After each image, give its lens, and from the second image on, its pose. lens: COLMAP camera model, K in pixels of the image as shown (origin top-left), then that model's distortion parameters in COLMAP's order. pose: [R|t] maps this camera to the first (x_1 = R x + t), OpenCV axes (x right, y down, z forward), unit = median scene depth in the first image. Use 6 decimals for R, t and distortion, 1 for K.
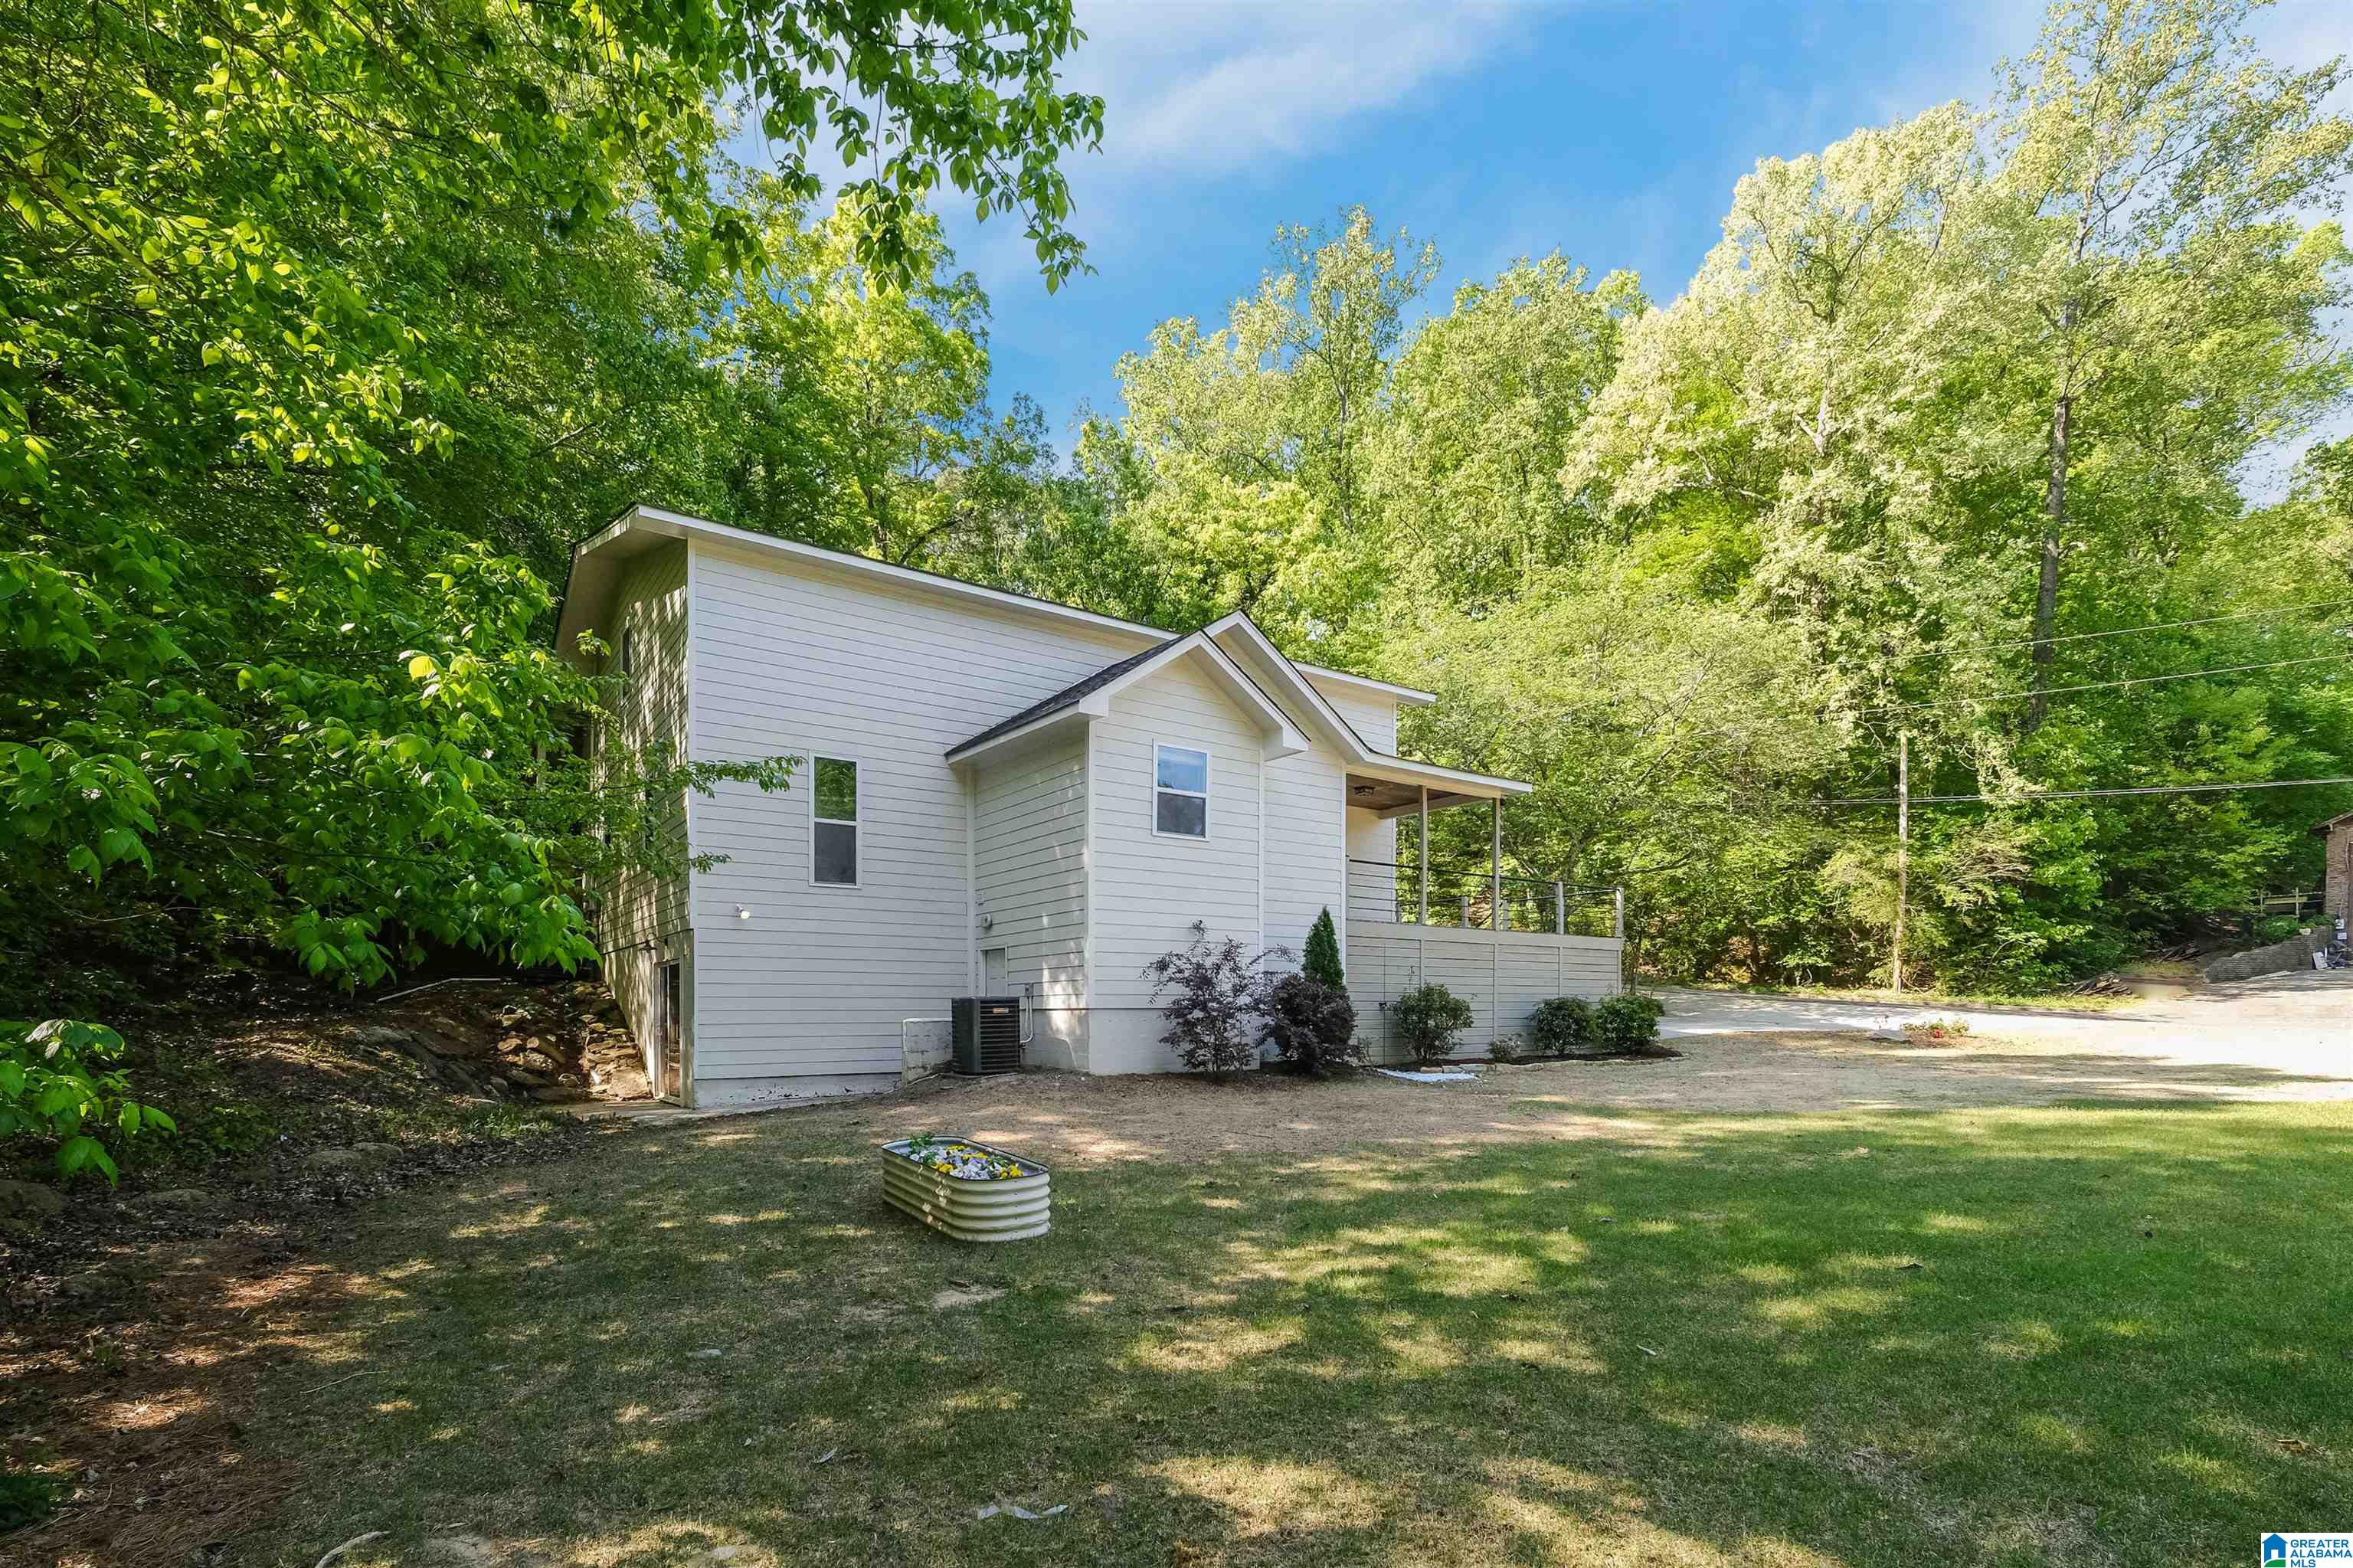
lens RADIAL K [[1034.9, 0, 1170.0], [0, 1034.9, 784.7], [0, 0, 1]] dist [-0.004638, 0.000543]
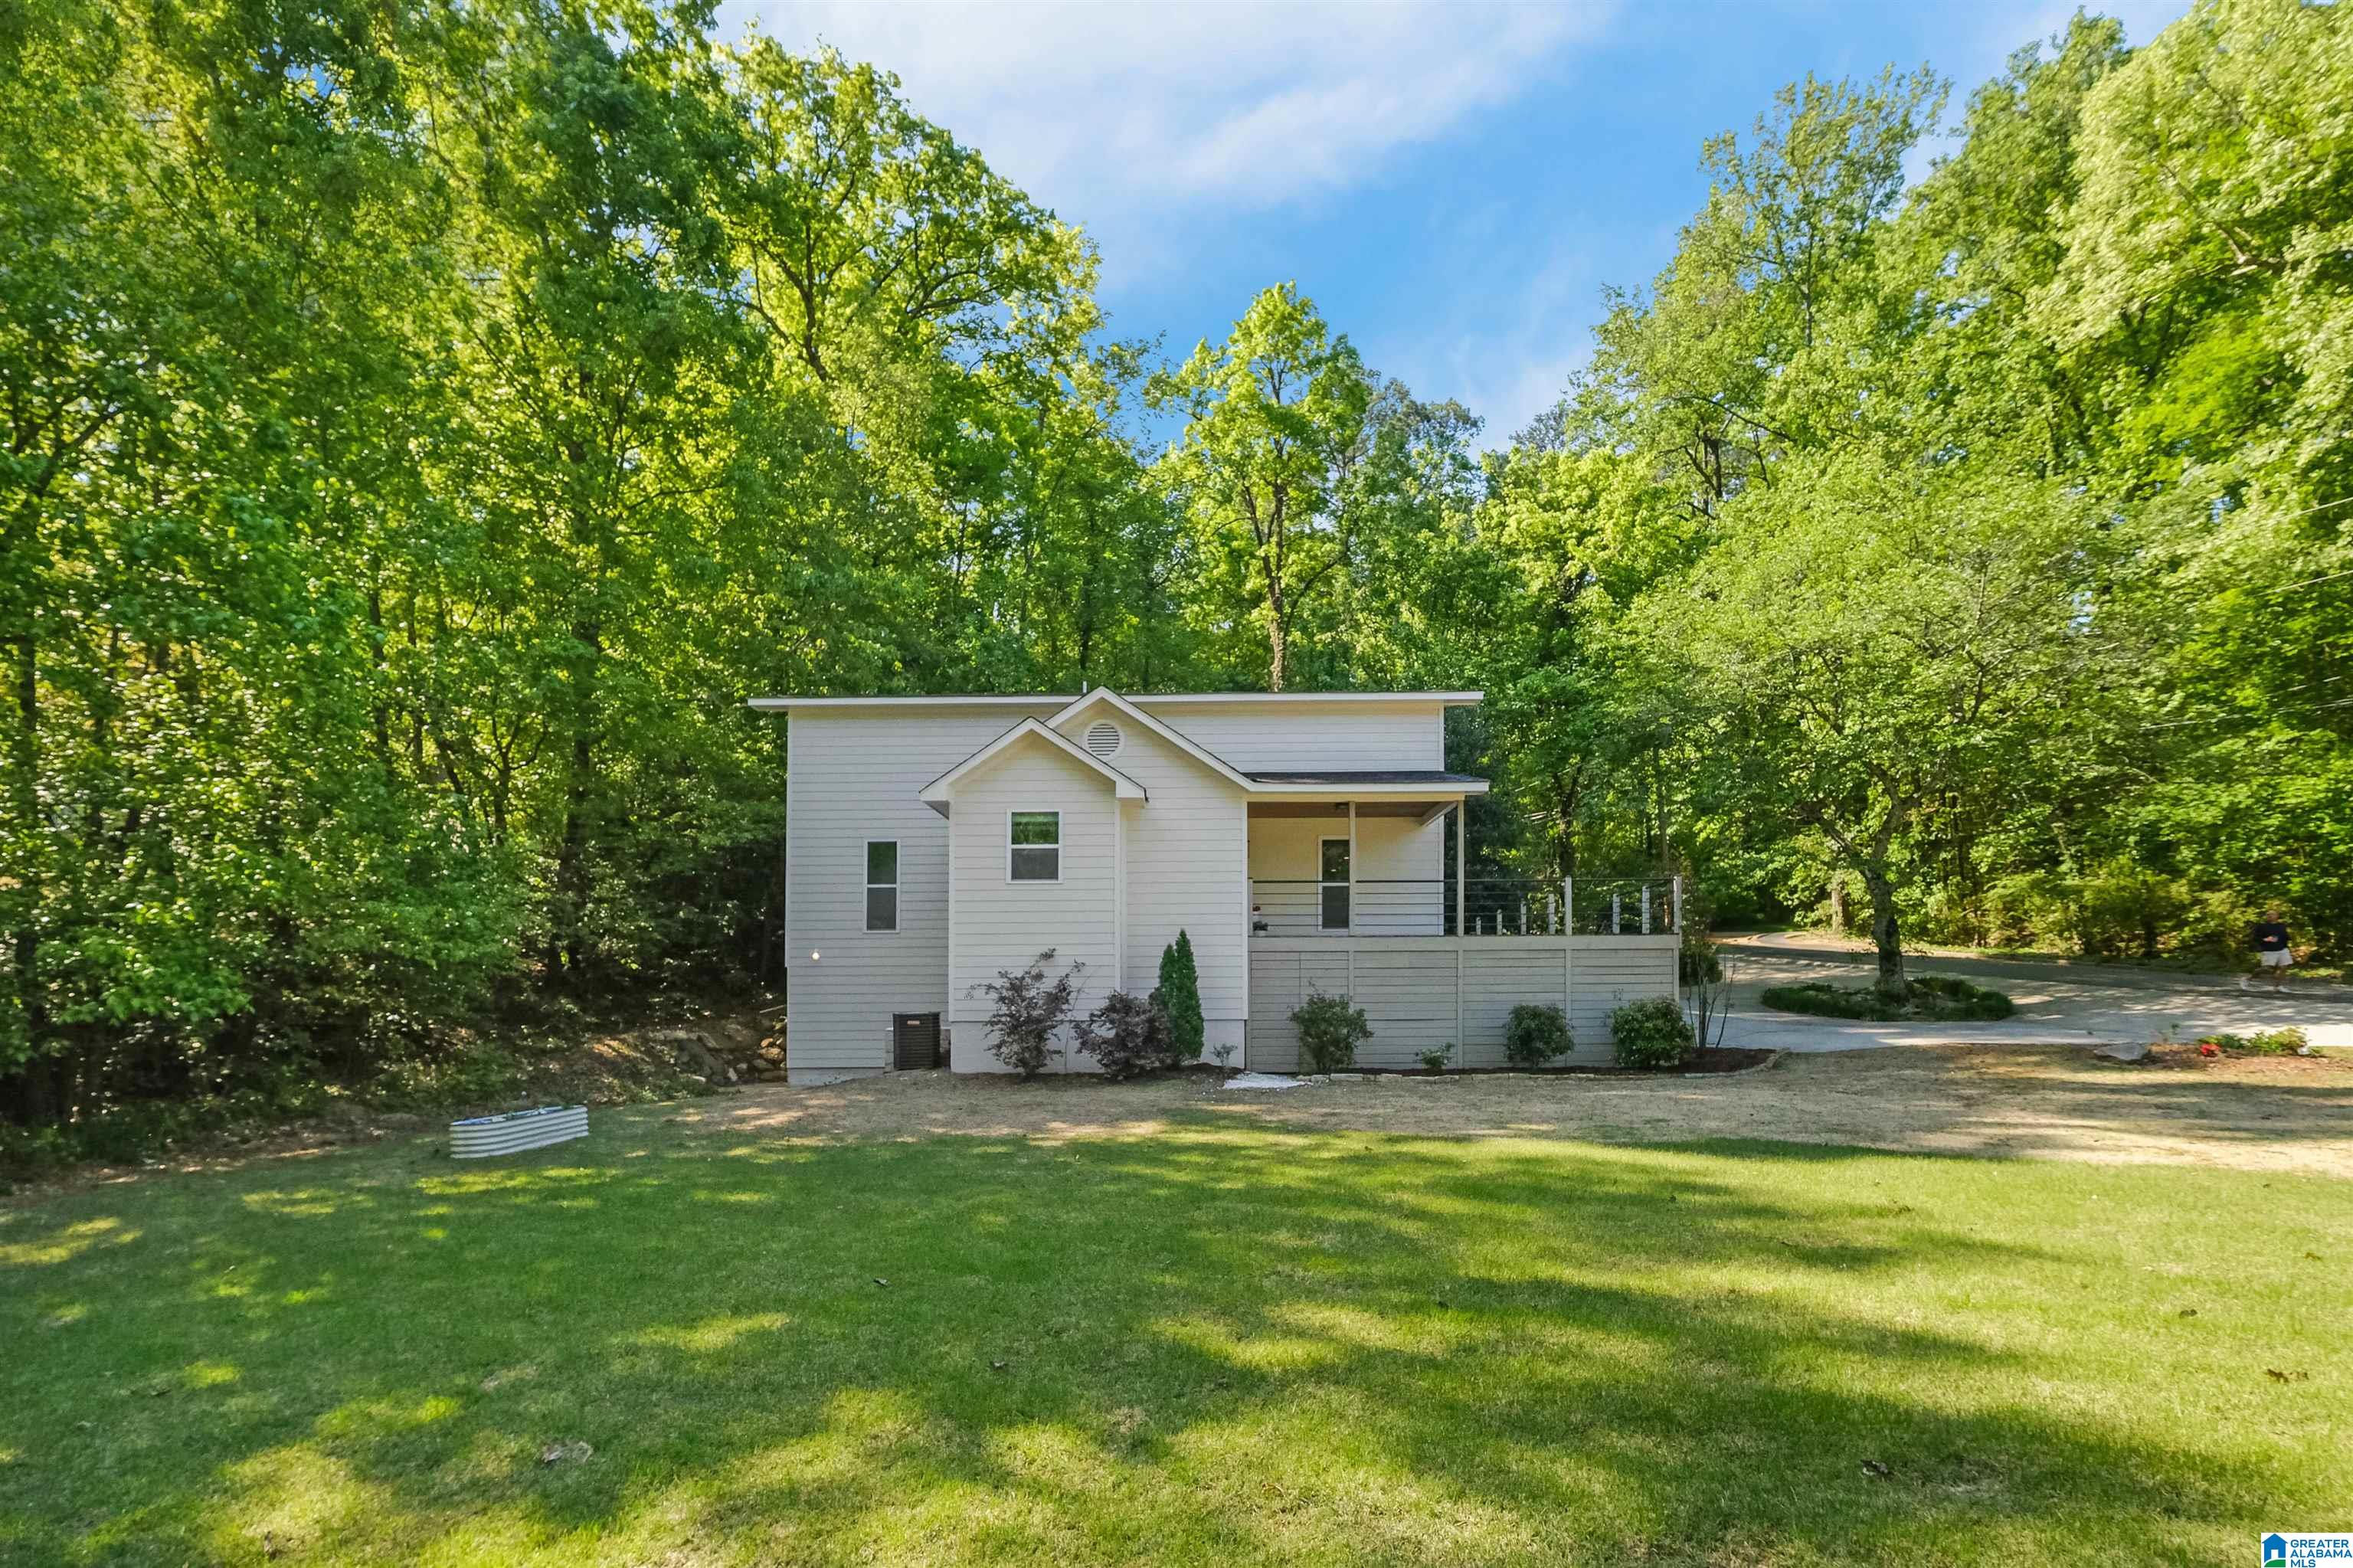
lens RADIAL K [[1023.6, 0, 1182.3], [0, 1023.6, 786.9], [0, 0, 1]] dist [-0.003142, -0.000533]
pose [[0.806648, -0.123365, -0.578014, 0.835292], [0.124035, 0.991530, -0.038524, 0.006300], [0.577871, -0.040619, 0.815117, 0.108120]]
